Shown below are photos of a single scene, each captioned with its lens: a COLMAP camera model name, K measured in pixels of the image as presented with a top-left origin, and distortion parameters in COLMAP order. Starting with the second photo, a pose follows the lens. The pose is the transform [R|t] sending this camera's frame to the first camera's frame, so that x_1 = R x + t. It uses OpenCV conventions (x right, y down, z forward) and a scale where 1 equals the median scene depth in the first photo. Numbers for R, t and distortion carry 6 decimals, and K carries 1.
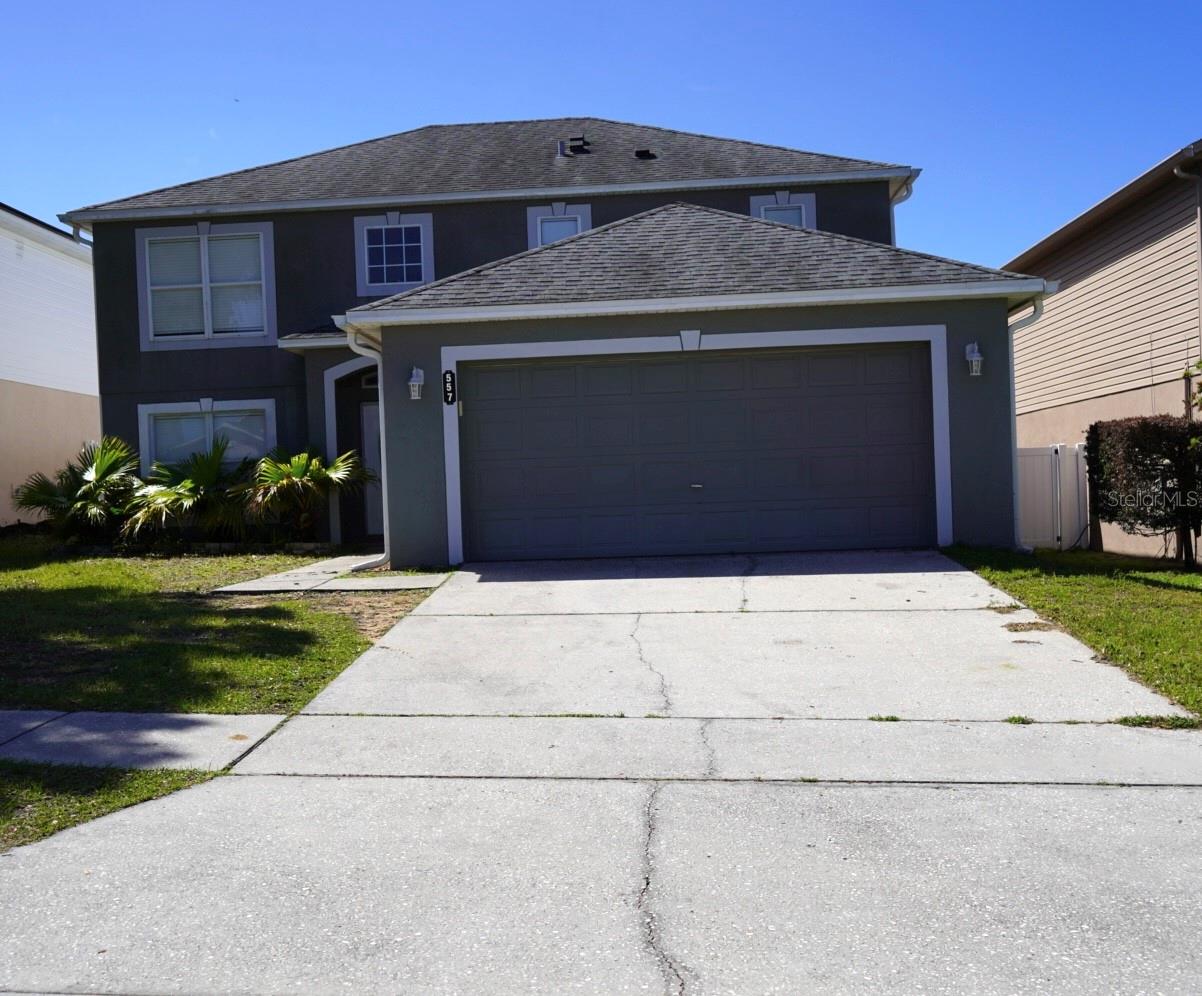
lens RADIAL K [[1355.0, 0, 601.0], [0, 1355.0, 505.2], [0, 0, 1]] dist [0.005560, 0.000000]
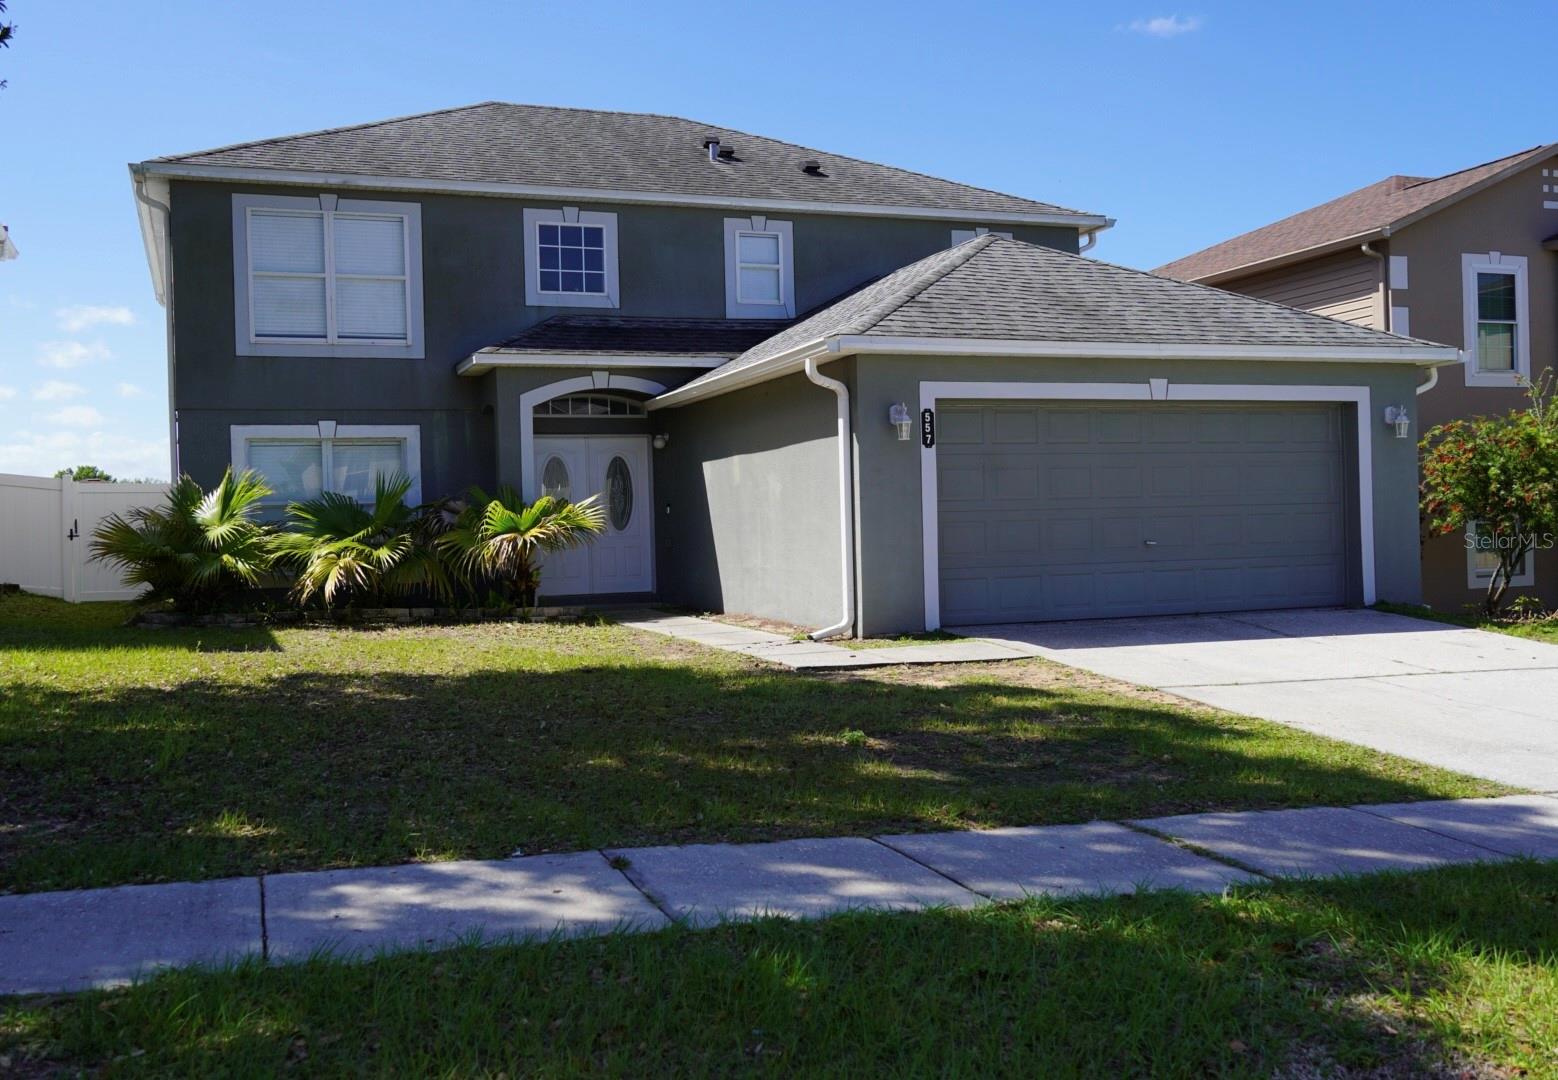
lens RADIAL K [[1528.1, 0, 778.8], [0, 1528.1, 529.9], [0, 0, 1]] dist [0.015883, 0.000000]
pose [[0.907943, 0.013845, 0.418866, -0.427269], [-0.005462, 0.999760, -0.021207, 0.000414], [-0.419059, 0.016967, 0.907801, 0.100339]]
